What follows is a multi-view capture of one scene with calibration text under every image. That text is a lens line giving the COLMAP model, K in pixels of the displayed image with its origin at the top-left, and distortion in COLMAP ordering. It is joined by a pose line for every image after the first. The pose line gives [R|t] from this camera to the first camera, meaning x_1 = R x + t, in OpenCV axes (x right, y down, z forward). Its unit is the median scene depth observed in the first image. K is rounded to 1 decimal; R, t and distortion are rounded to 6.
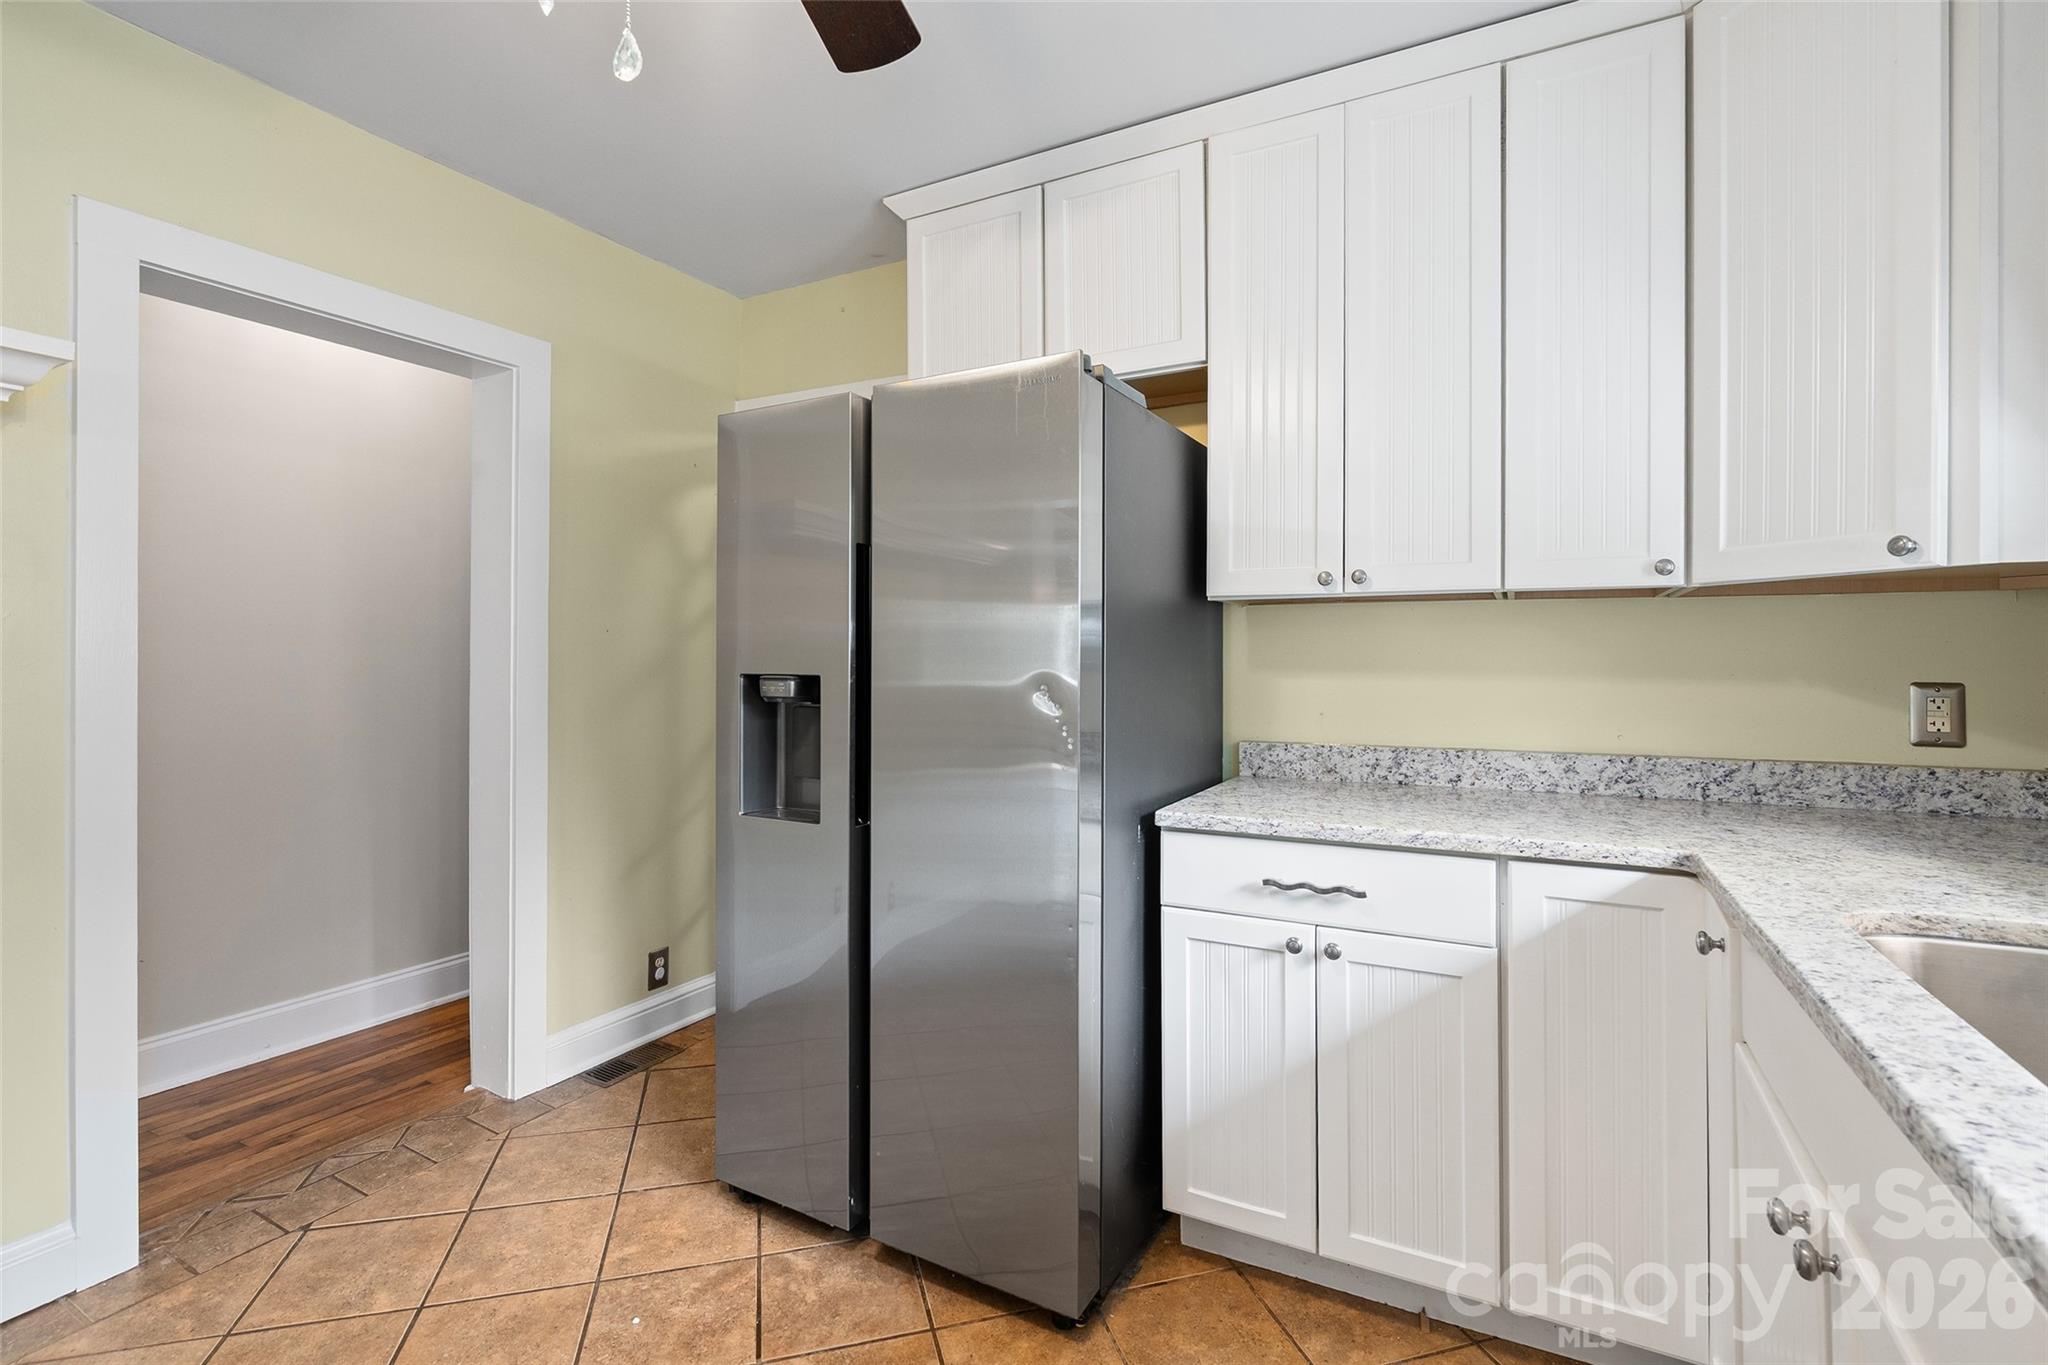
lens RADIAL K [[928.2, 0, 1028.1], [0, 928.2, 653.3], [0, 0, 1]] dist [-0.009732, 0.003627]
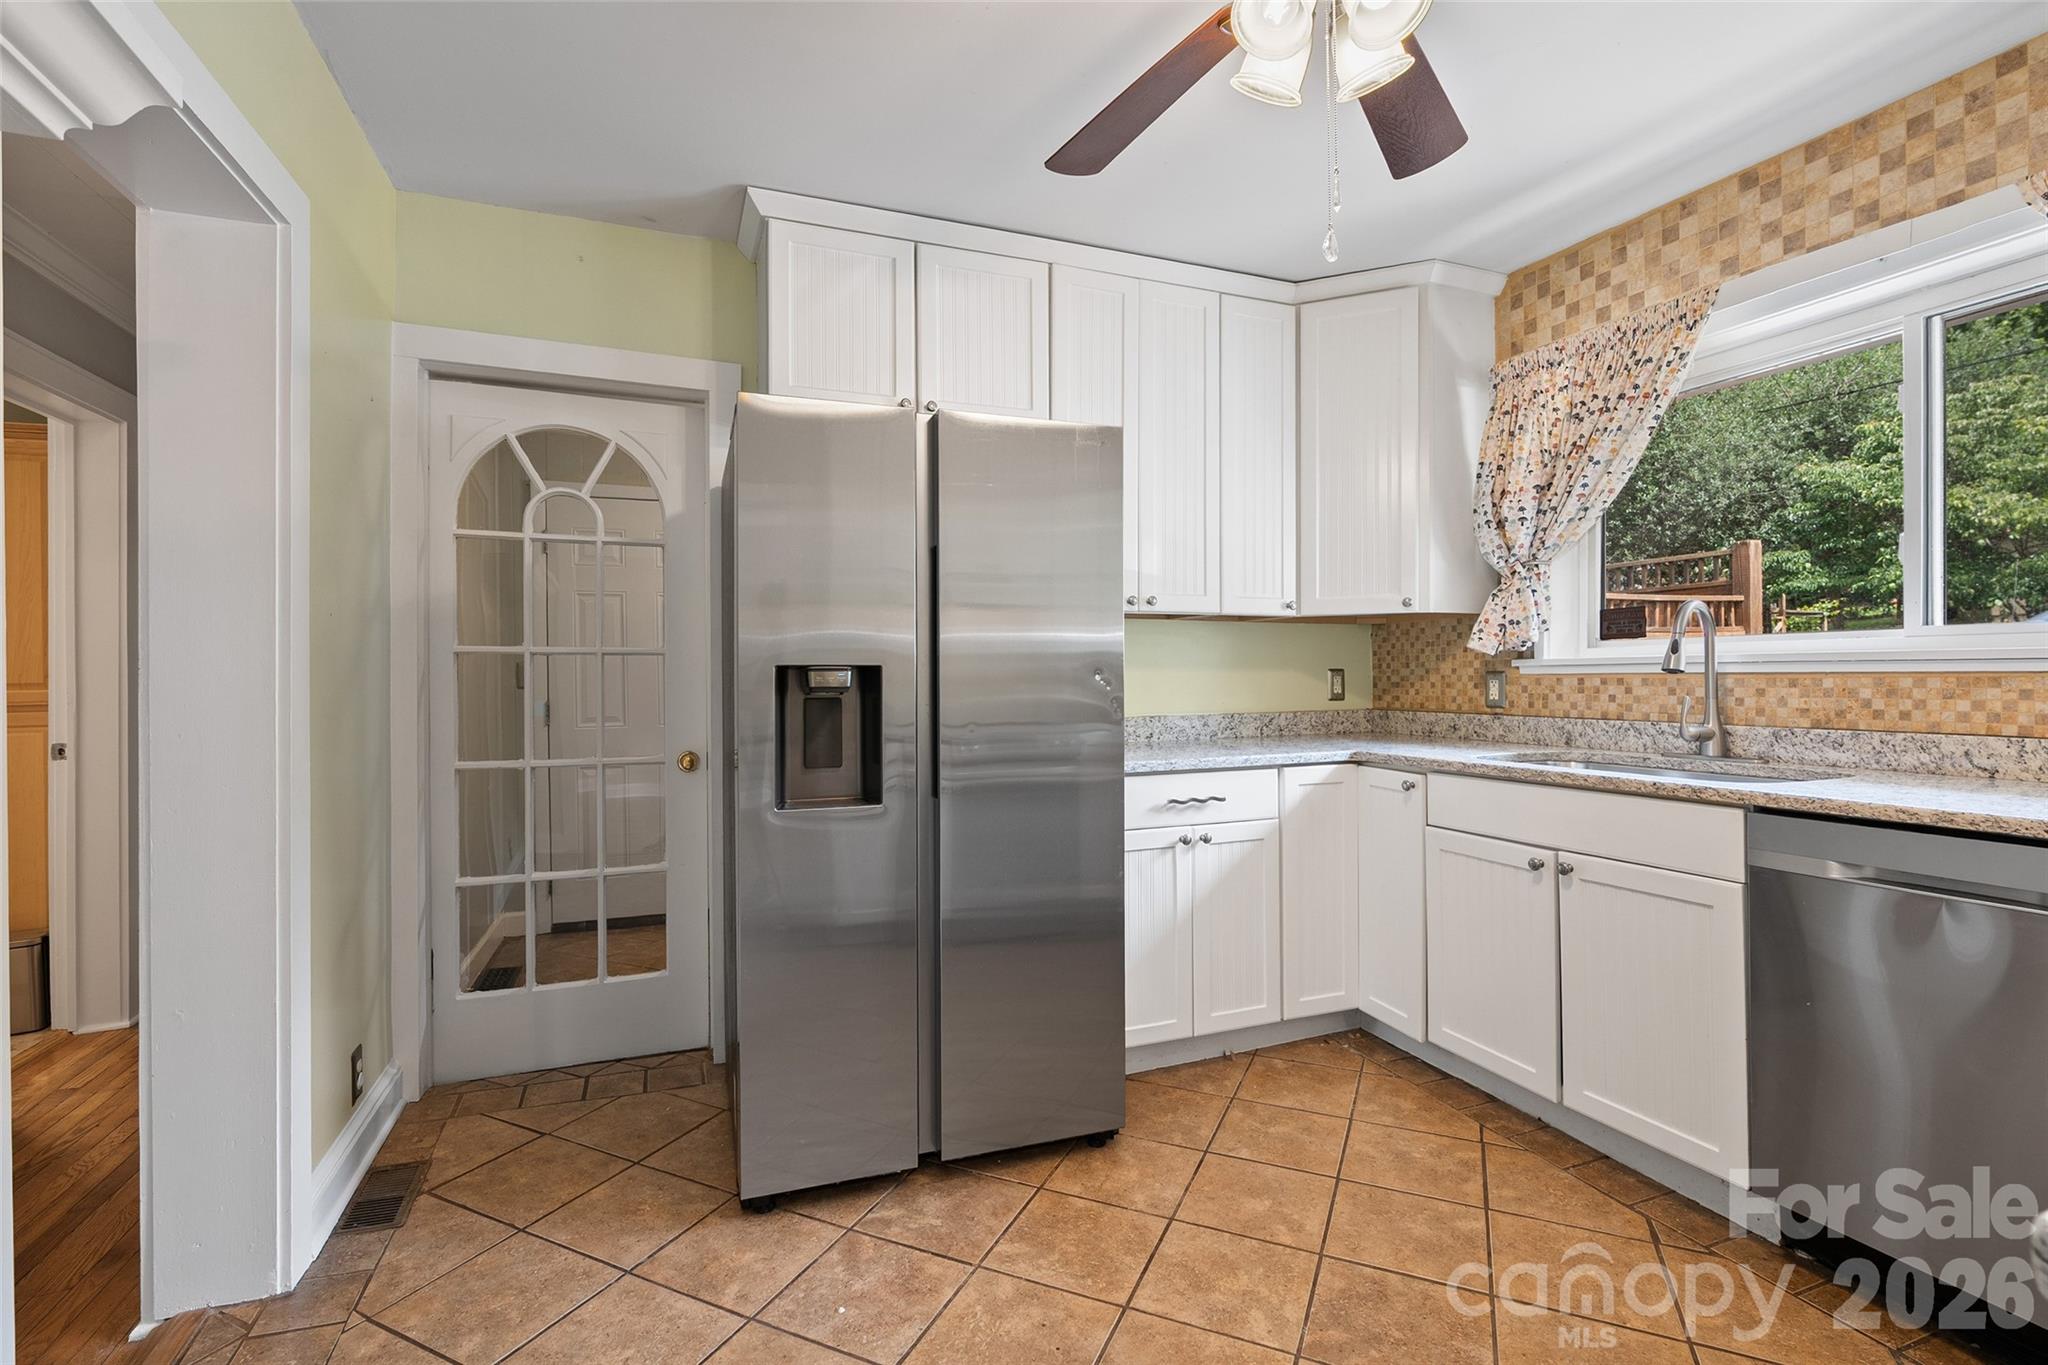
lens RADIAL K [[928.2, 0, 1021.6], [0, 928.2, 674.6], [0, 0, 1]] dist [-0.009732, 0.003627]
pose [[0.650616, -0.005636, 0.759386, -0.977961], [0.002277, 0.999982, 0.005471, 0.030066], [-0.759404, -0.001831, 0.650617, 0.191208]]
